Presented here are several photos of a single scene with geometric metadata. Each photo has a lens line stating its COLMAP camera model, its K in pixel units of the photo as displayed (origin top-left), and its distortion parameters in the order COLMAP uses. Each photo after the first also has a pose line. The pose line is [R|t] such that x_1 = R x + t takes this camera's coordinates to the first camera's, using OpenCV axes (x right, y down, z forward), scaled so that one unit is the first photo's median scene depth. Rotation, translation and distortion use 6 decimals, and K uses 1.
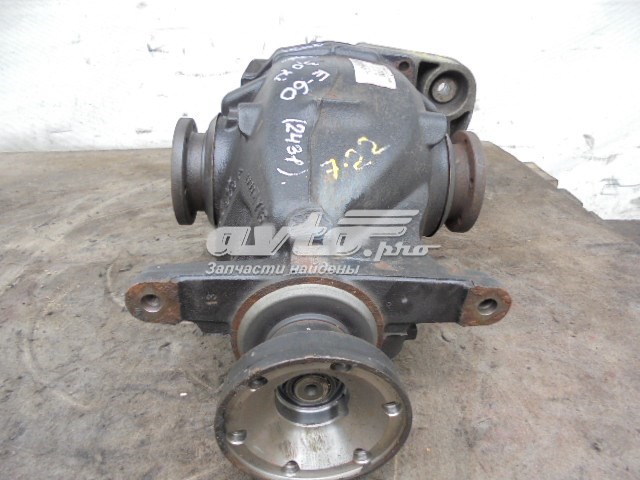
lens RADIAL K [[484.4, 0, 320.0], [0, 484.4, 240.0], [0, 0, 1]] dist [-0.096606, 0.074322]
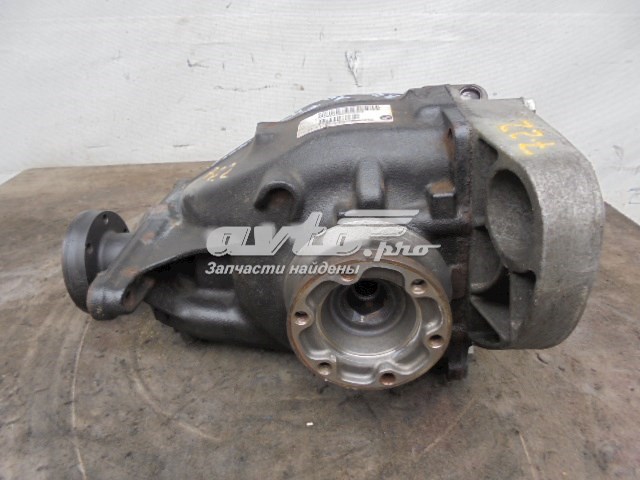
lens RADIAL K [[484.4, 0, 320.0], [0, 484.4, 240.0], [0, 0, 1]] dist [-0.096606, 0.074322]
pose [[0.999805, -0.011102, 0.016317, -0.237786], [0.011111, 0.999938, -0.000438, -0.061100], [-0.016311, 0.000619, 0.999867, -0.026266]]
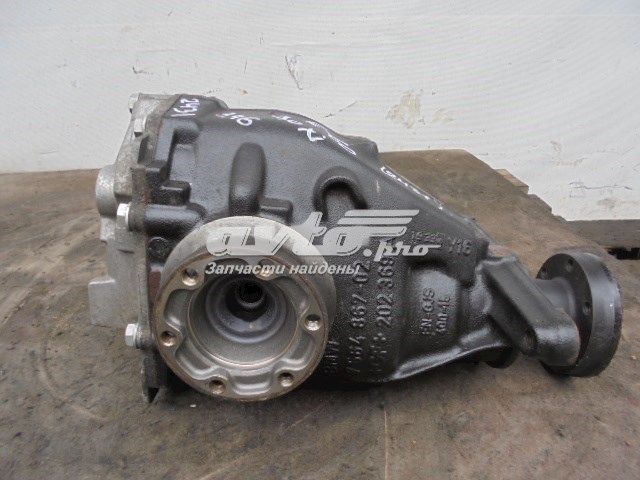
lens RADIAL K [[484.5, 0, 317.8], [0, 484.5, 238.1], [0, 0, 1]] dist [-0.095596, 0.078481]
pose [[0.998854, -0.033579, 0.034101, -0.018701], [0.033936, 0.999374, -0.009956, -0.032077], [-0.033746, 0.011102, 0.999369, -0.100566]]
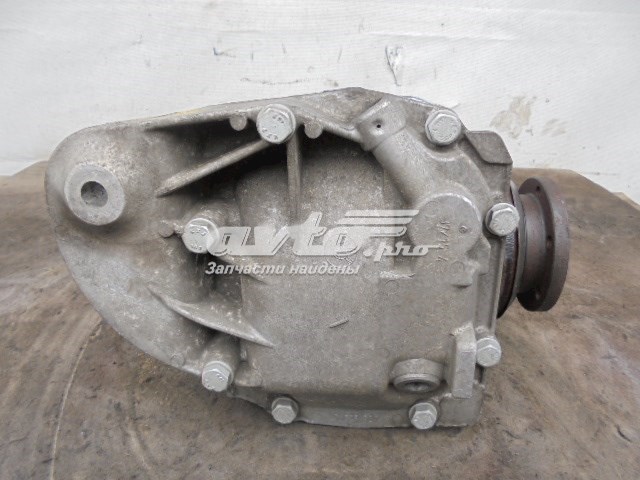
lens RADIAL K [[484.4, 0, 320.0], [0, 484.4, 240.0], [0, 0, 1]] dist [-0.096606, 0.074322]
pose [[0.998898, 0.043321, -0.018032, -0.282158], [-0.043114, 0.999001, 0.011726, -0.131424], [0.018522, -0.010936, 0.999769, 0.163137]]
